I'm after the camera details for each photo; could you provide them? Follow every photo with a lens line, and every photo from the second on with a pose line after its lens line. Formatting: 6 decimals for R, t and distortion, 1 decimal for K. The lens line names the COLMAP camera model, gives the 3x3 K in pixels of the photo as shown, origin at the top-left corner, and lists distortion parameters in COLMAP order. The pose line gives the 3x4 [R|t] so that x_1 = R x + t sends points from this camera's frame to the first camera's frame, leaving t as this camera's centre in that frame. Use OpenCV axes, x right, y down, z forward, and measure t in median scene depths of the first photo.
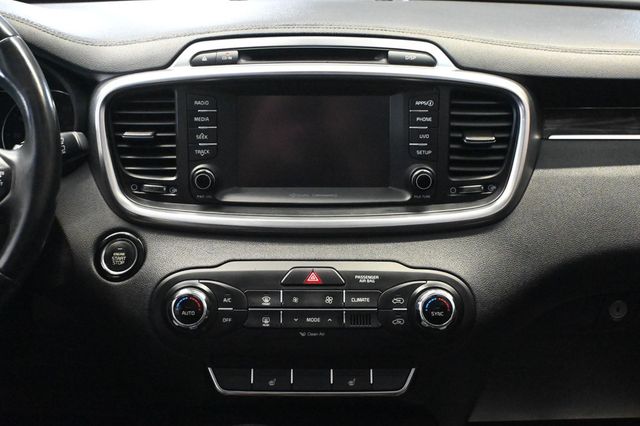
lens RADIAL K [[1079.8, 0, 321.2], [0, 1079.8, 206.3], [0, 0, 1]] dist [0.069416, 0.000000]
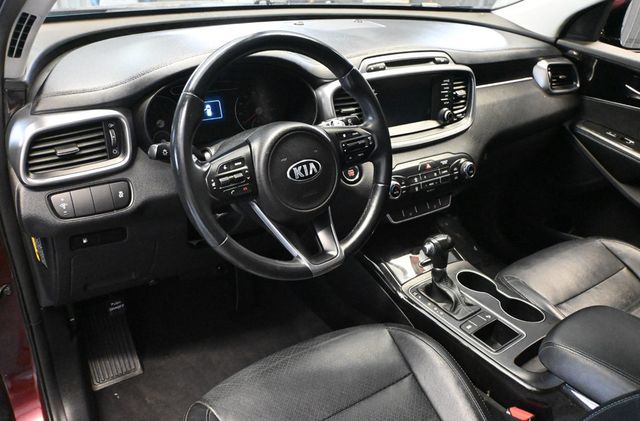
lens RADIAL K [[533.3, 0, 317.7], [0, 533.3, 210.2], [0, 0, 1]] dist [0.008146, -0.005052]
pose [[0.811335, -0.221245, 0.541097, -0.788581], [0.087653, 0.961192, 0.261585, -0.151012], [-0.577972, -0.164804, 0.799242, 0.218069]]
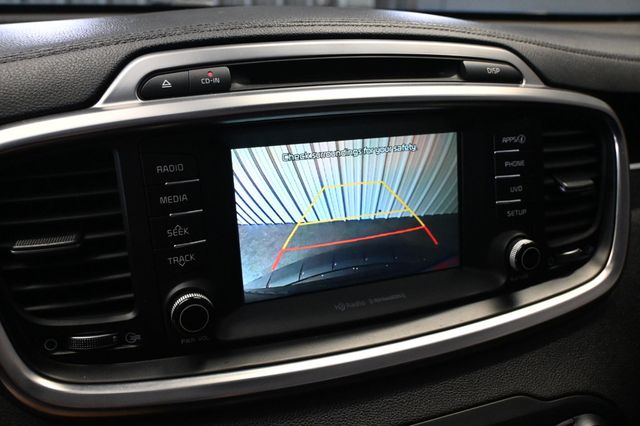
lens RADIAL K [[549.5, 0, 317.7], [0, 549.5, 216.6], [0, 0, 1]] dist [-0.002073, -0.014451]
pose [[0.935306, -0.116863, 0.333984, -0.135572], [0.095318, 0.992207, 0.080245, -0.086824], [-0.340759, -0.043219, 0.939157, 0.722455]]
